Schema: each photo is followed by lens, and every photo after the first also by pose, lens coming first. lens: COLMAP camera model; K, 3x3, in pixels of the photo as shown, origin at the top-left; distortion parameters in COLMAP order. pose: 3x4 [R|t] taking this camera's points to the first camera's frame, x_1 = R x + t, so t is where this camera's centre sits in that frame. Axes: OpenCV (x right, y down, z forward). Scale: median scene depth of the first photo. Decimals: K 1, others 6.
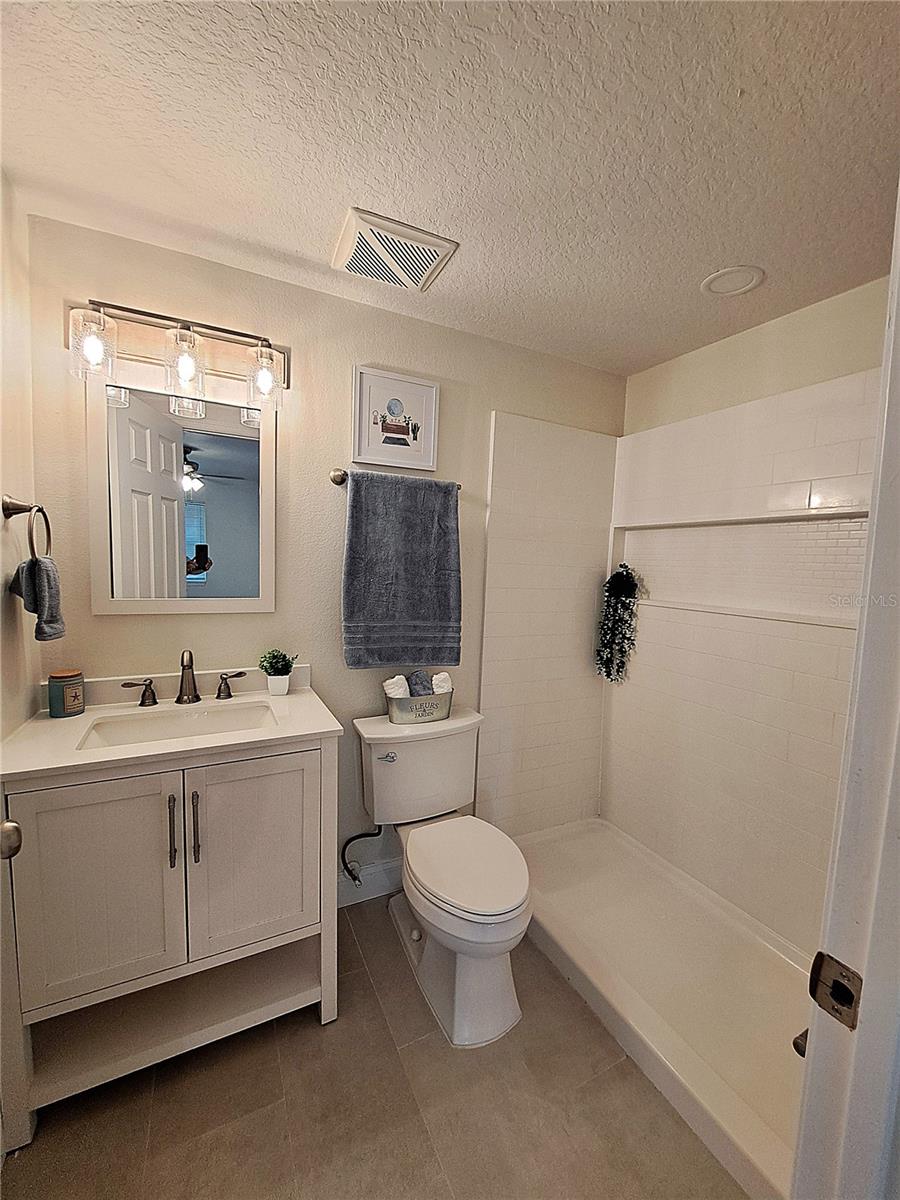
lens RADIAL K [[479.4, 0, 450.0], [0, 479.4, 599.2], [0, 0, 1]] dist [-0.011787, 0.000474]
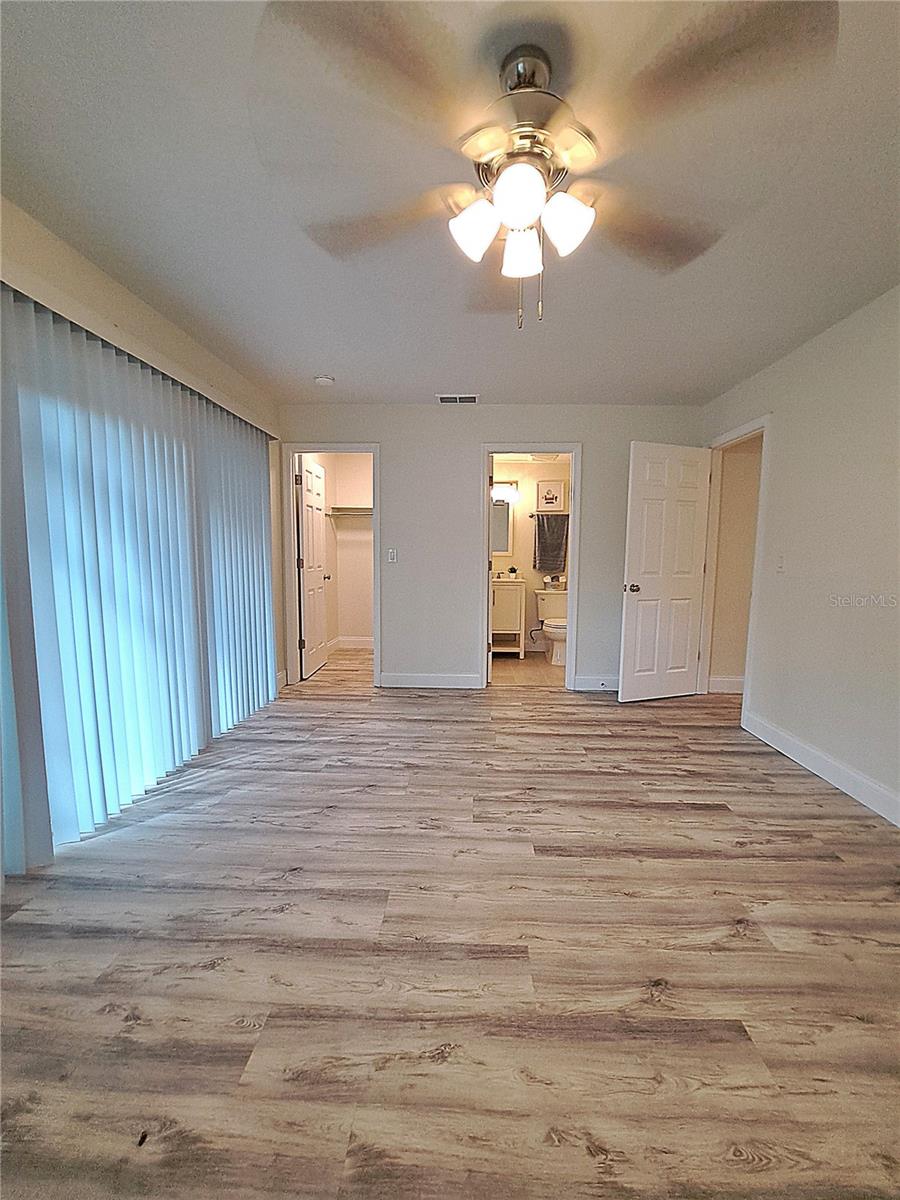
lens RADIAL K [[479.4, 0, 452.8], [0, 479.4, 604.1], [0, 0, 1]] dist [-0.011787, 0.000474]
pose [[0.875946, 0.023652, -0.481829, 0.881032], [-0.020783, 0.999720, 0.011291, 0.324028], [0.481961, 0.000124, 0.876193, -2.115640]]
